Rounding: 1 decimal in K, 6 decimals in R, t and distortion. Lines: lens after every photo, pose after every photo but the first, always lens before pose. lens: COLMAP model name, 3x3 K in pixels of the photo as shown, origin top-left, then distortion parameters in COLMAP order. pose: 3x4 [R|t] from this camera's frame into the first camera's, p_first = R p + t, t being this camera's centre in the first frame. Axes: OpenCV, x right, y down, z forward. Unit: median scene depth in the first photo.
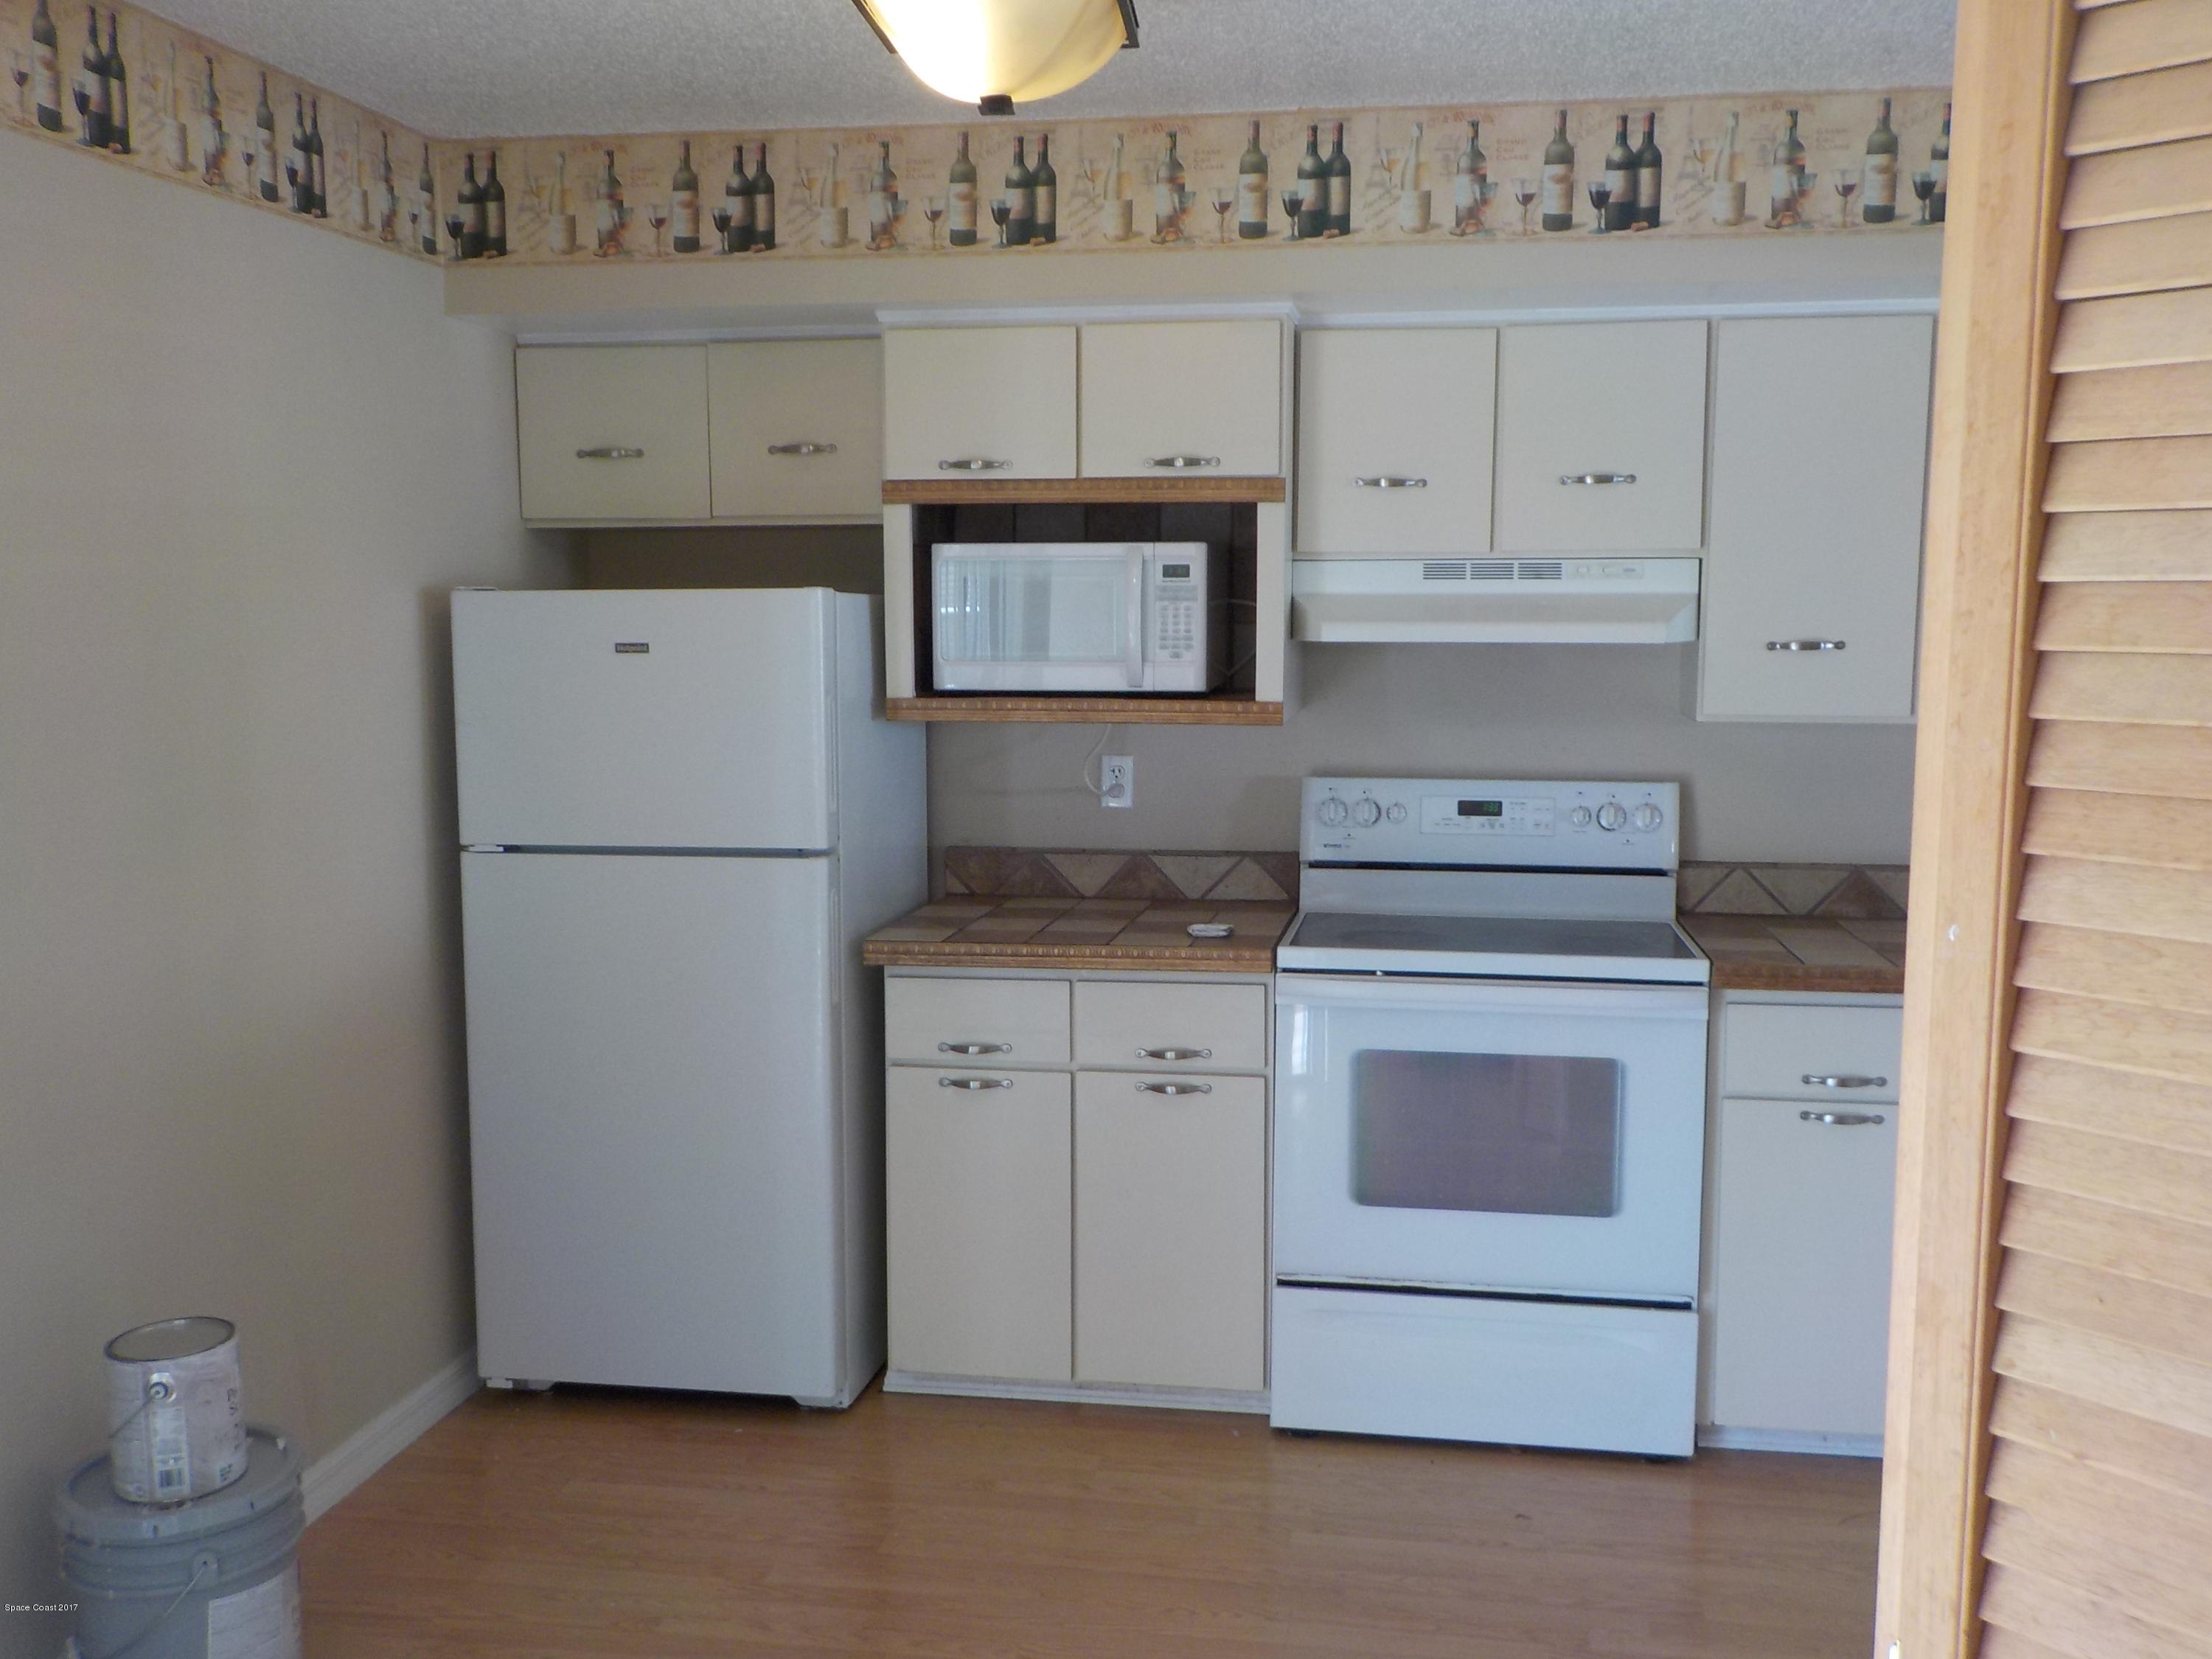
lens RADIAL K [[2105.2, 0, 1106.0], [0, 2105.2, 829.5], [0, 0, 1]] dist [0.007119, 0.002405]
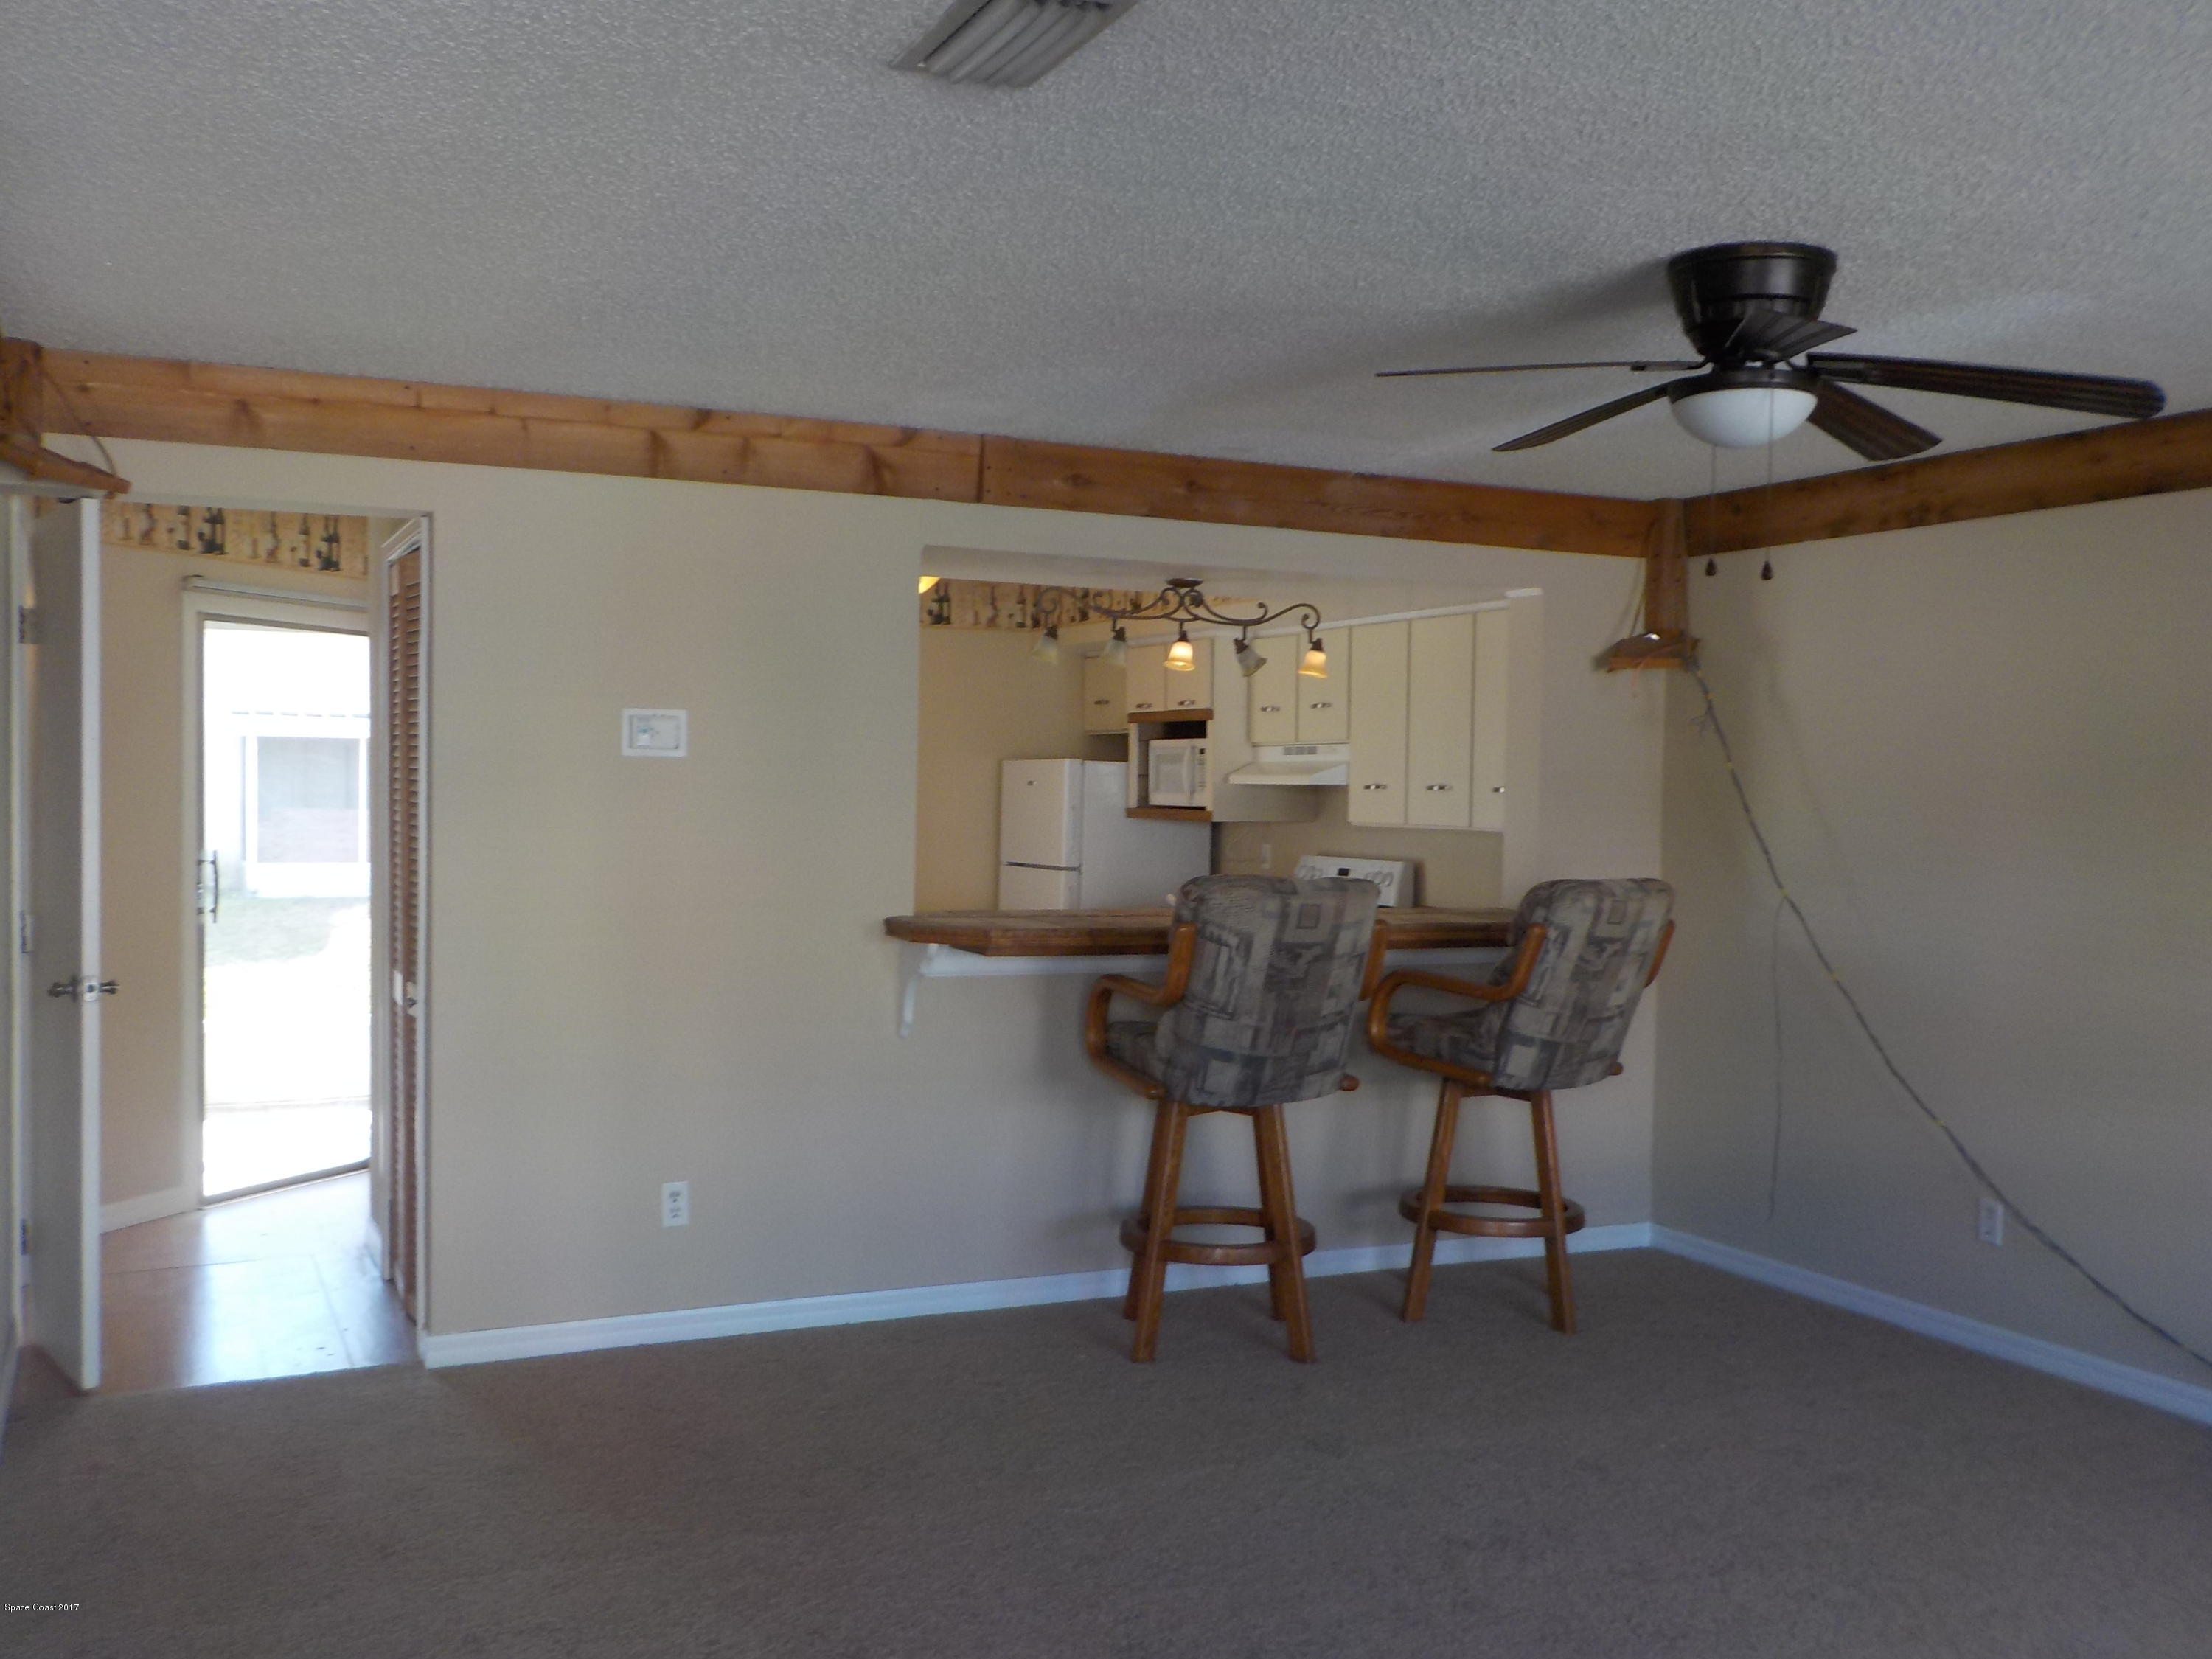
lens RADIAL K [[1989.8, 0, 1117.3], [0, 1989.8, 861.6], [0, 0, 1]] dist [-0.001053, -0.009704]
pose [[0.569789, 0.039752, -0.820829, 1.677915], [-0.104146, 0.994269, -0.024143, 0.049562], [0.815165, 0.099242, 0.570664, -0.235353]]
